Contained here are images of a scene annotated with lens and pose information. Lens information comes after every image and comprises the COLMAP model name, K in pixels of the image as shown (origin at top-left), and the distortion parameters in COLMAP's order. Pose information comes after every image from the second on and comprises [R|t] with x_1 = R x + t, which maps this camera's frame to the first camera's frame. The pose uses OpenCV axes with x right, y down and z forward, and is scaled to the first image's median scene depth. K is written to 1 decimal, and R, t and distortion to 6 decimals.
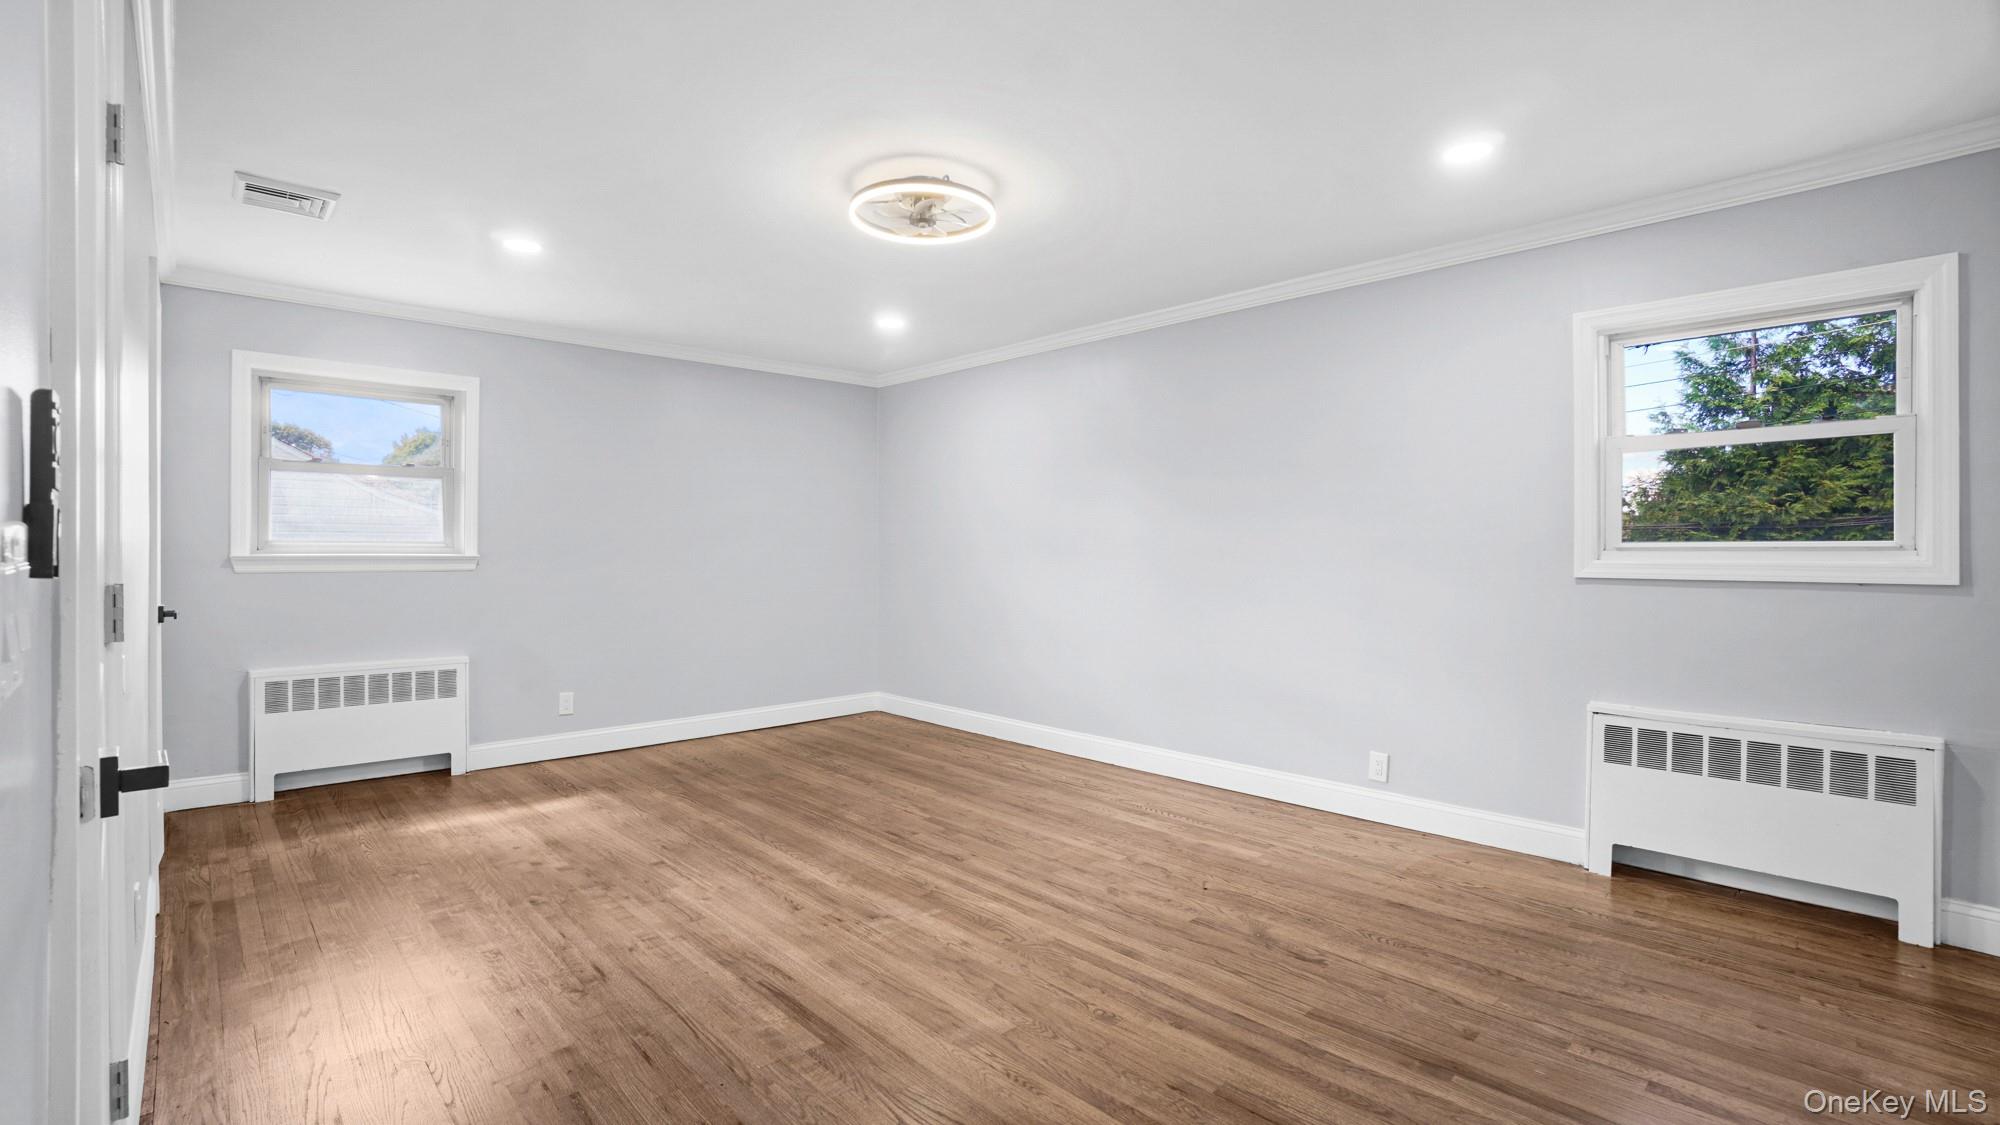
lens RADIAL K [[897.3, 0, 988.9], [0, 897.3, 553.8], [0, 0, 1]] dist [-0.040264, 0.000954]
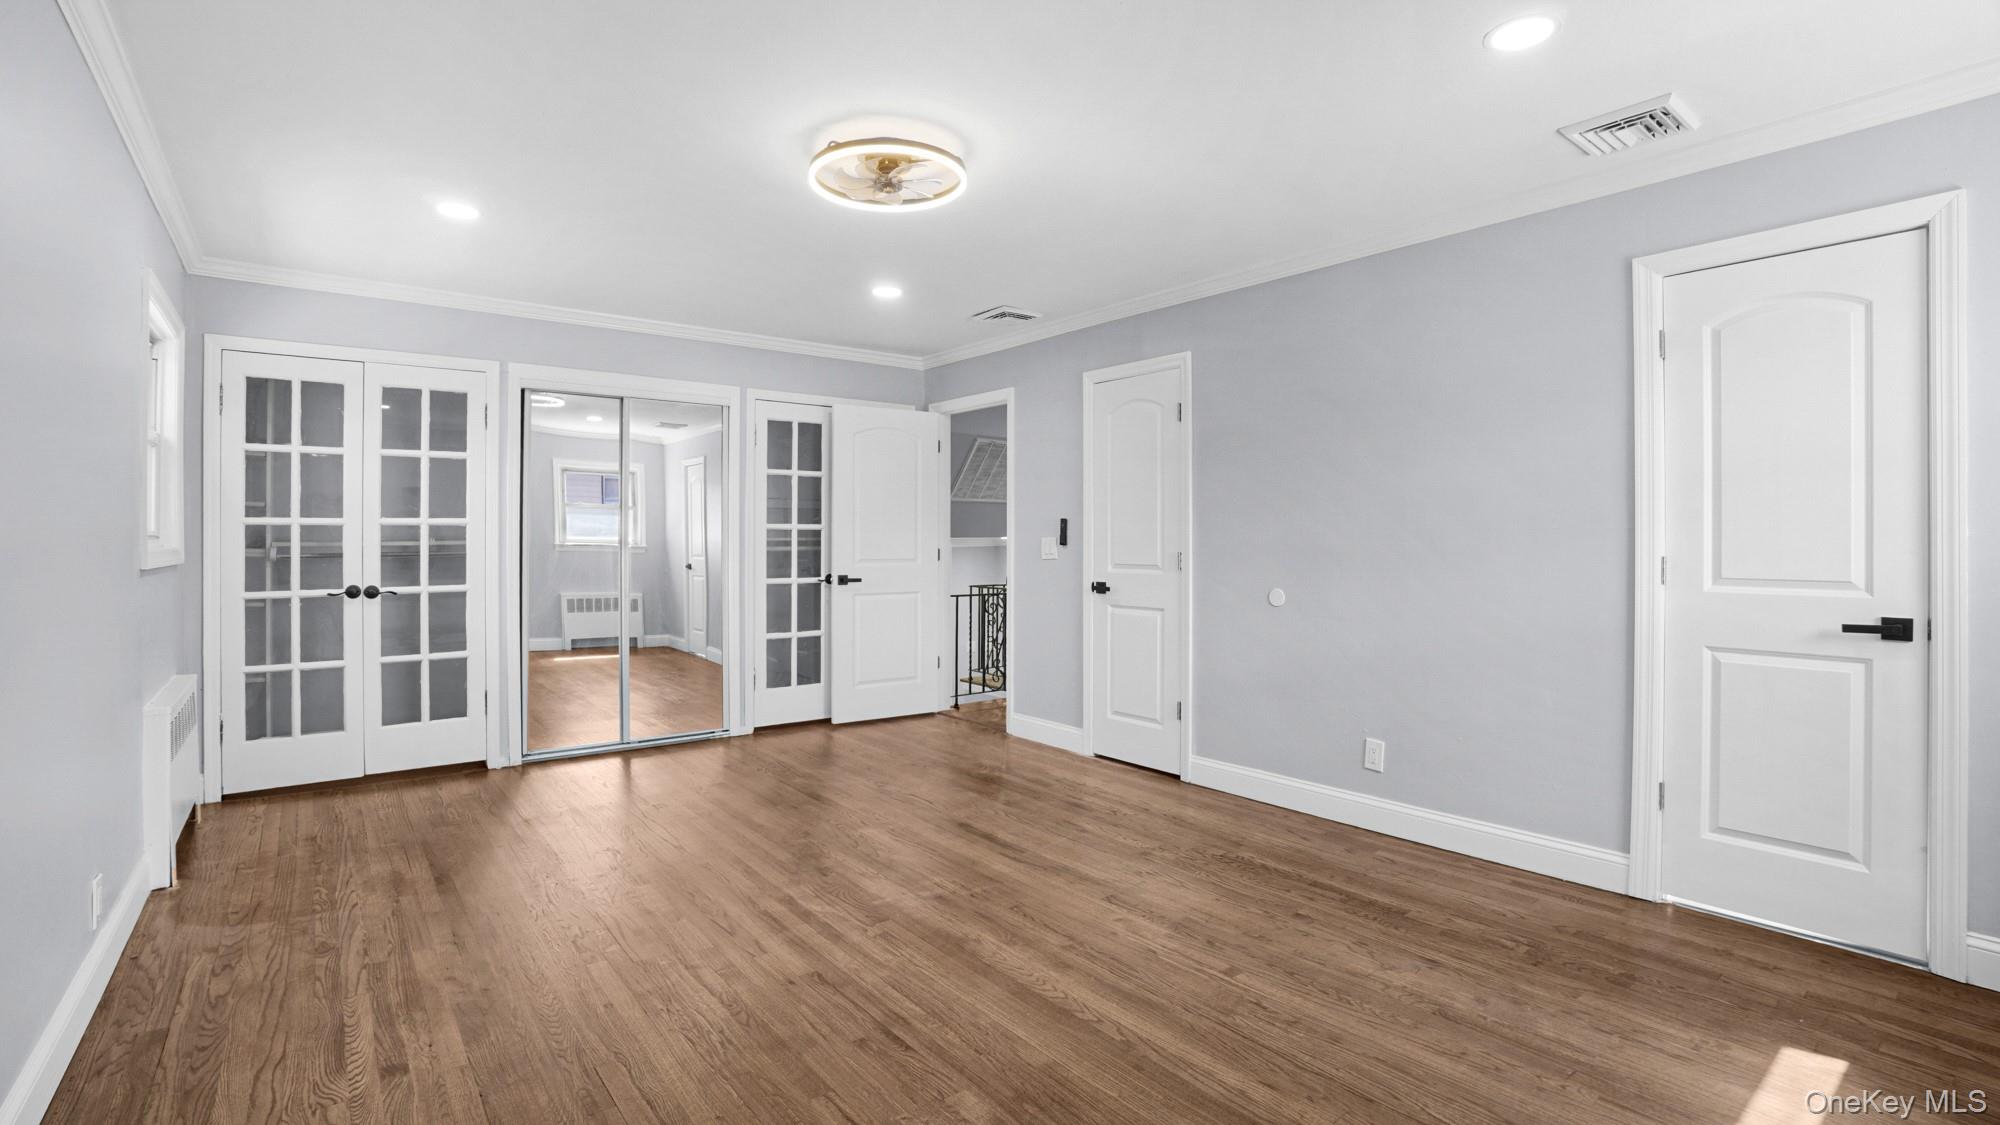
lens RADIAL K [[897.3, 0, 988.9], [0, 897.3, 553.8], [0, 0, 1]] dist [-0.040264, 0.000954]
pose [[-0.996048, -0.000718, 0.088818, -0.256224], [0.000238, 0.999942, 0.010749, -0.000191], [-0.088821, 0.010727, -0.995990, 1.860112]]
